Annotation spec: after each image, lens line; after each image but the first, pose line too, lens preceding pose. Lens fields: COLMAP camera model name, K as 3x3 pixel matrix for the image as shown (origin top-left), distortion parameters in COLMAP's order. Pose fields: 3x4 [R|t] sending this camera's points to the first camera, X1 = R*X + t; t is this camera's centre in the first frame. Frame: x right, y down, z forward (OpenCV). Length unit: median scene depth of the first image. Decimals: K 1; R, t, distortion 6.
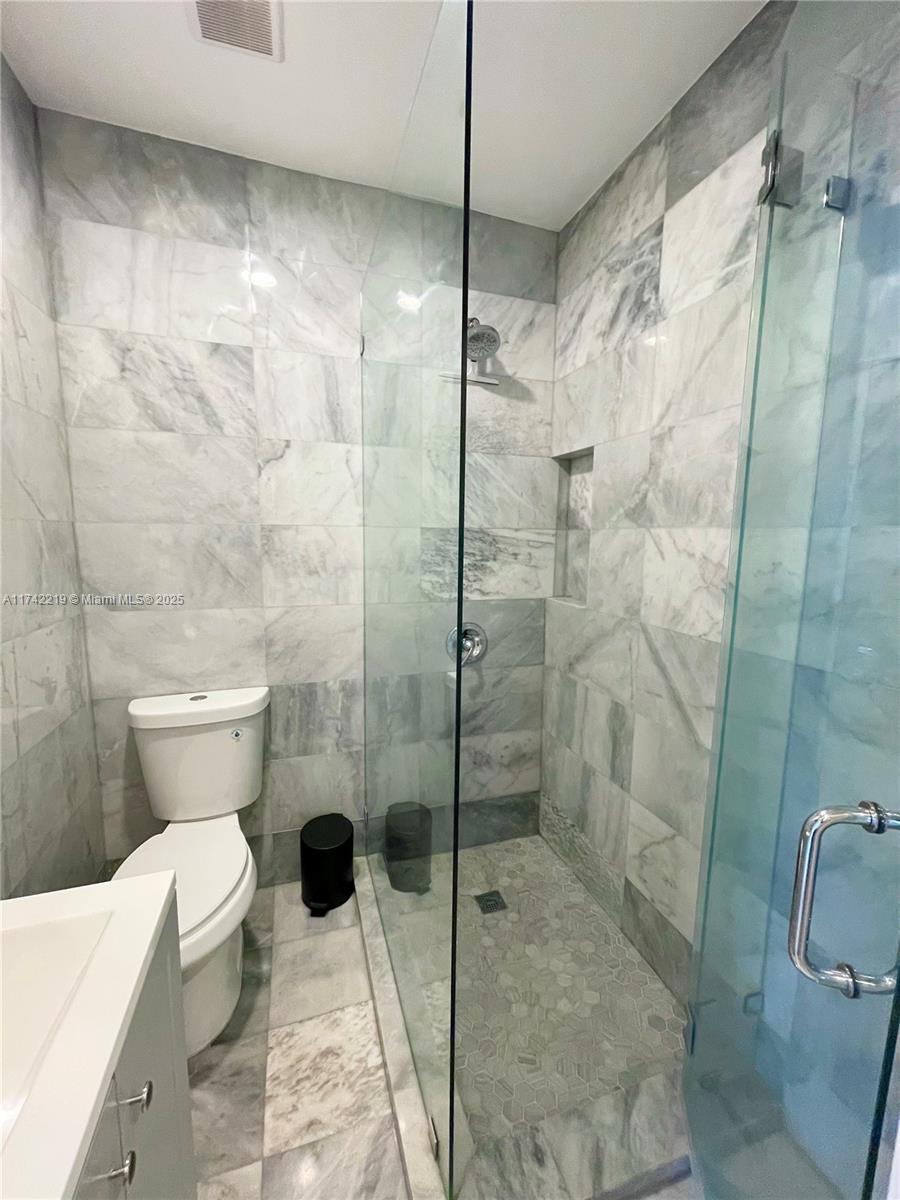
lens RADIAL K [[487.7, 0, 450.0], [0, 487.7, 600.0], [0, 0, 1]] dist [0.015971, -0.000135]
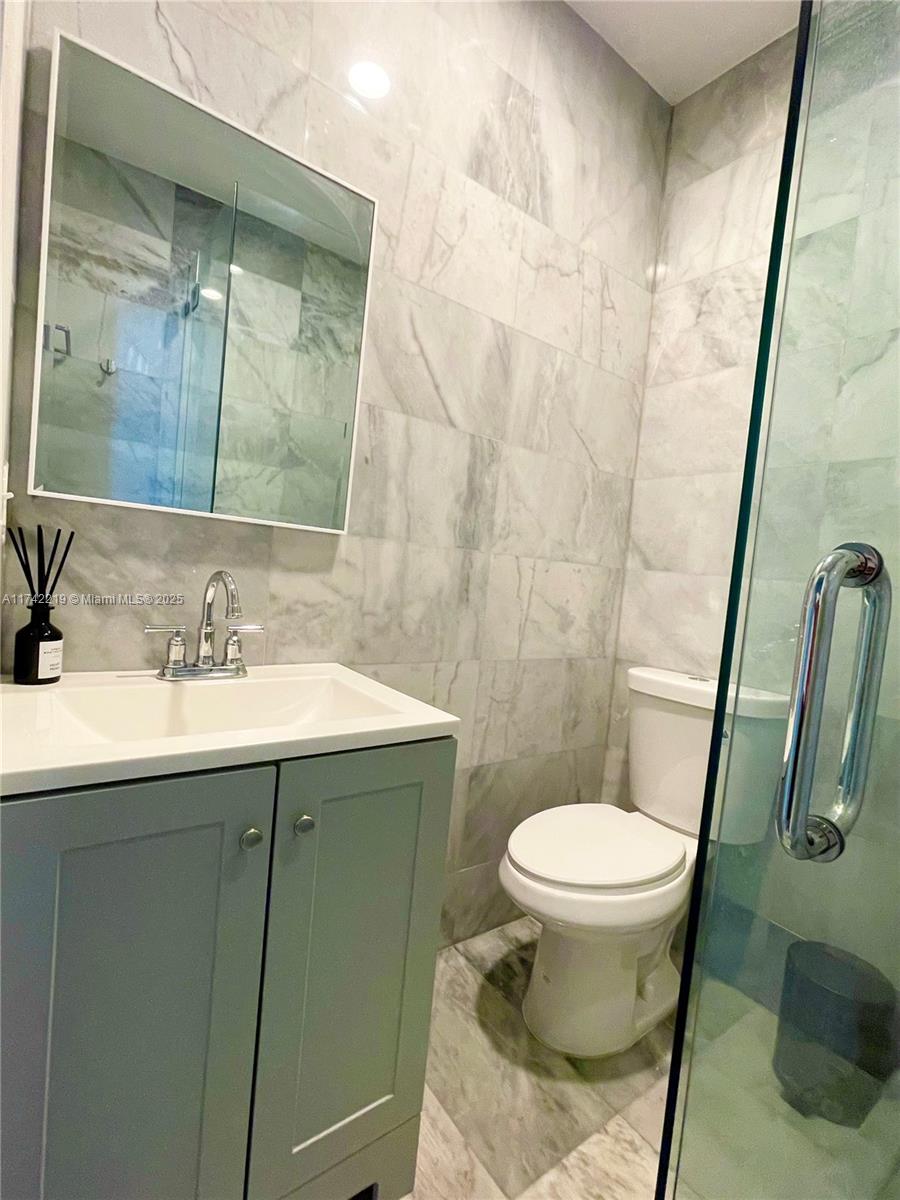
lens RADIAL K [[558.5, 0, 449.1], [0, 558.5, 600.7], [0, 0, 1]] dist [0.002261, 0.000717]
pose [[0.319666, 0.064730, -0.945317, 0.236579], [-0.212671, 0.977111, -0.005009, 0.178872], [0.923355, 0.202642, 0.326116, 0.316604]]
